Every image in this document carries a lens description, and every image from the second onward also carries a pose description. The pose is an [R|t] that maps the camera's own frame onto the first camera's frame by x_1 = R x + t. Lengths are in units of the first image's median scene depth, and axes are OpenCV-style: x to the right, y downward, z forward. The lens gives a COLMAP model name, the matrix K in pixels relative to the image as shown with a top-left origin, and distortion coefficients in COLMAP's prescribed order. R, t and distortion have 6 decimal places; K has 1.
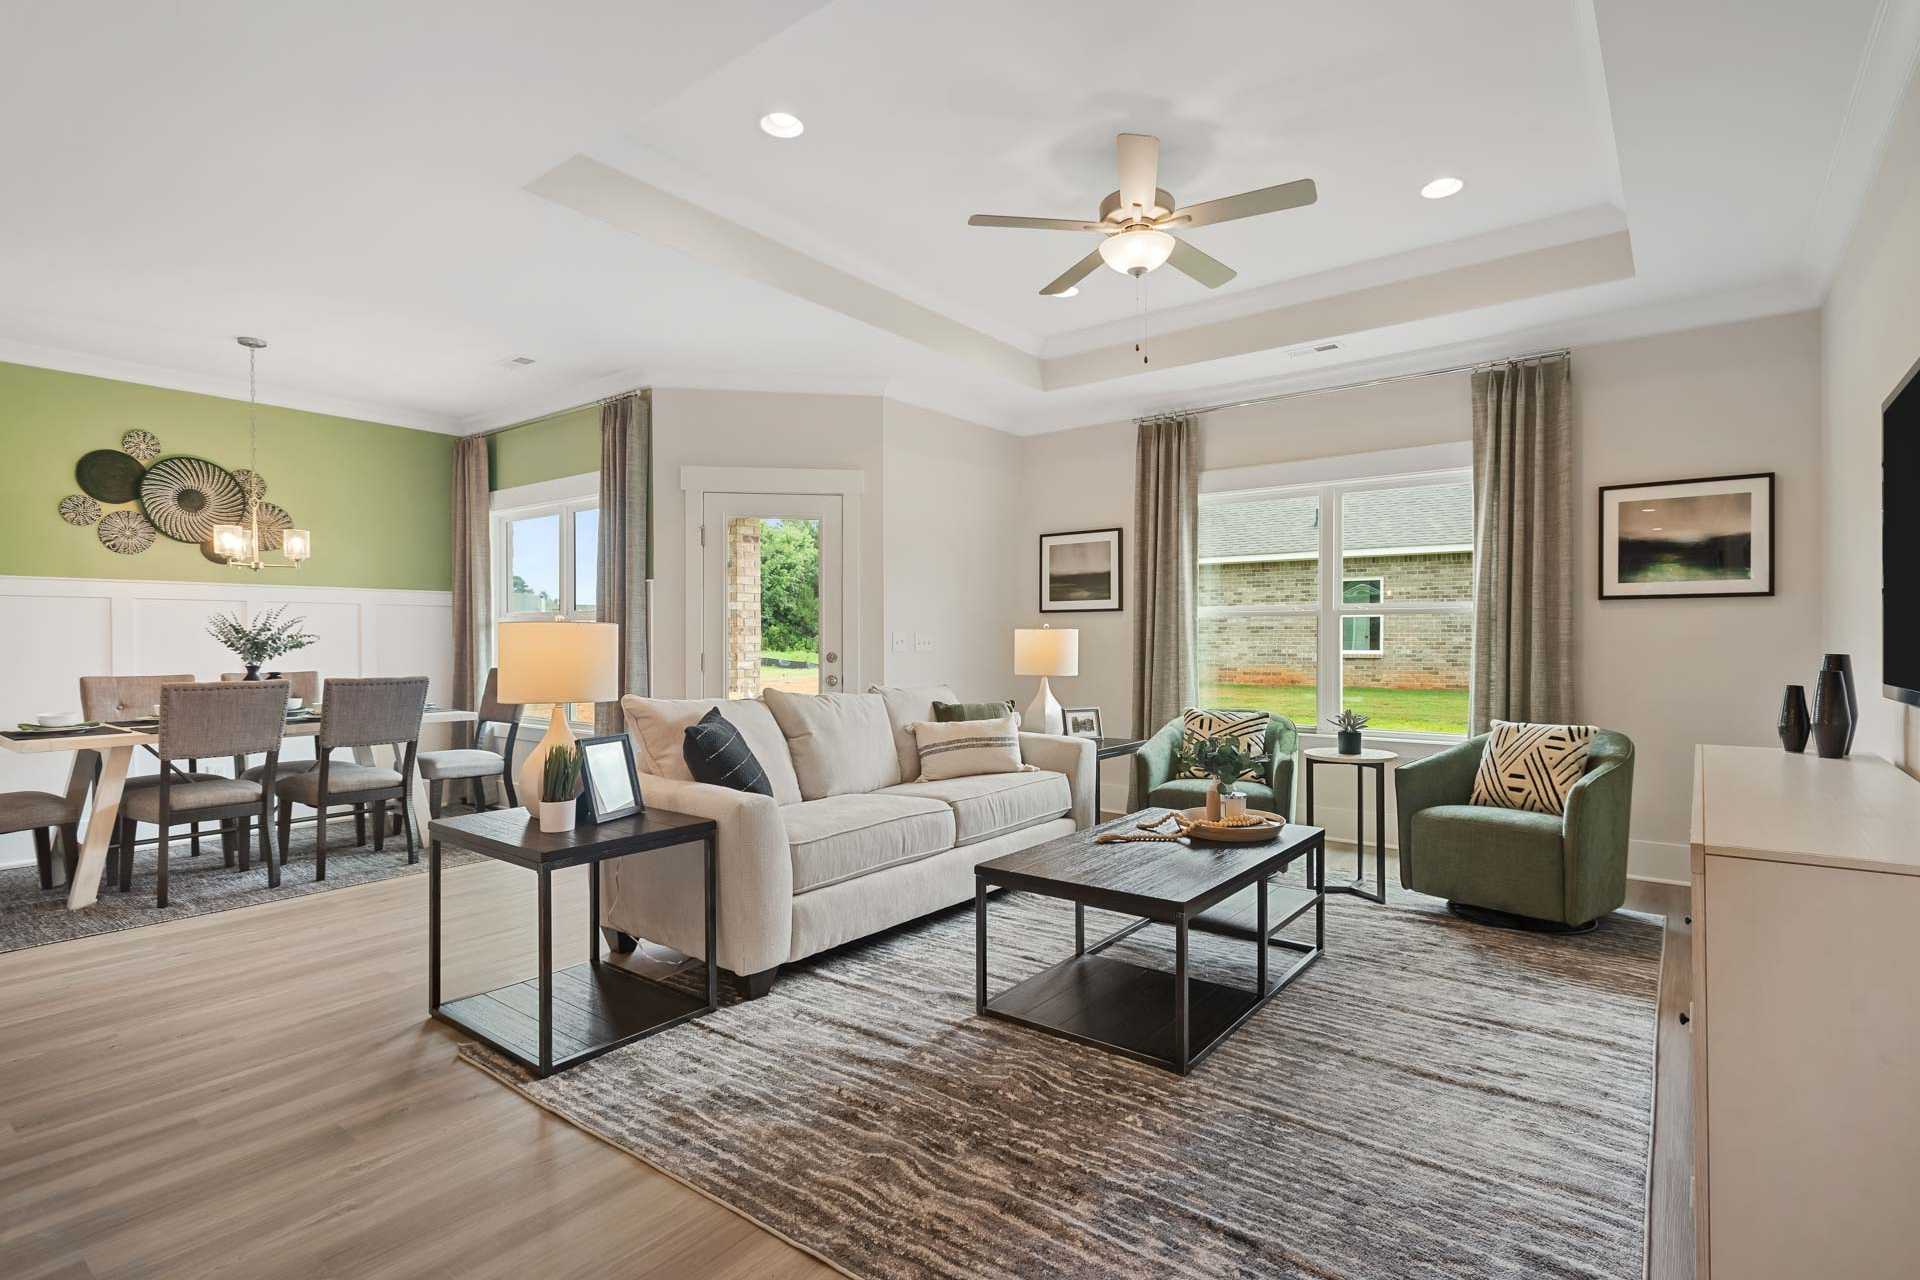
lens RADIAL K [[937.0, 0, 984.7], [0, 937.0, 645.9], [0, 0, 1]] dist [0.015663, -0.001226]
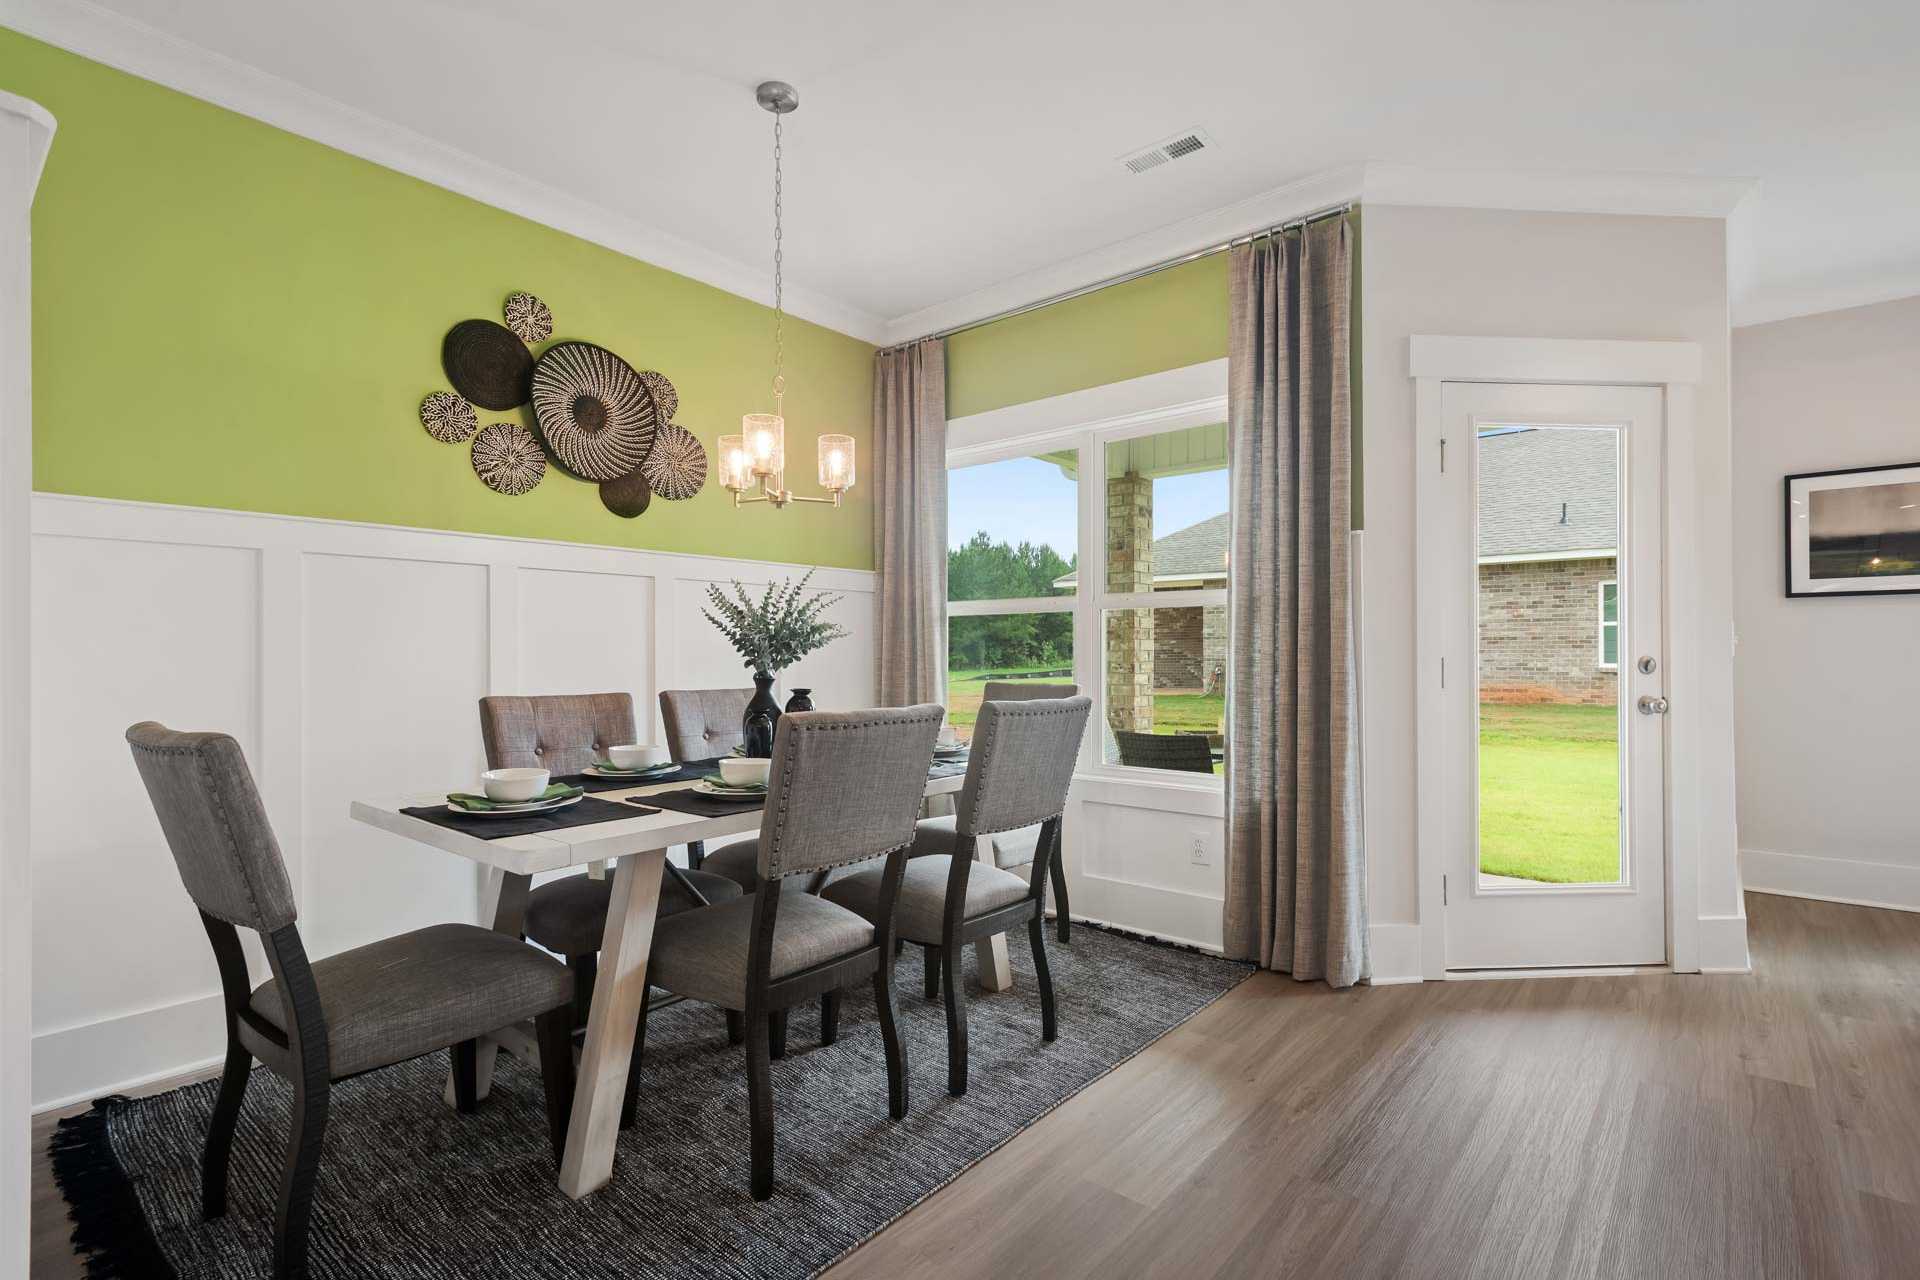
lens RADIAL K [[893.5, 0, 963.9], [0, 893.5, 650.2], [0, 0, 1]] dist [0.016969, -0.000239]
pose [[0.998596, -0.000431, -0.052963, -0.556839], [-0.000263, 0.999914, -0.013084, 0.010460], [0.052964, 0.013080, 0.998511, 0.421189]]
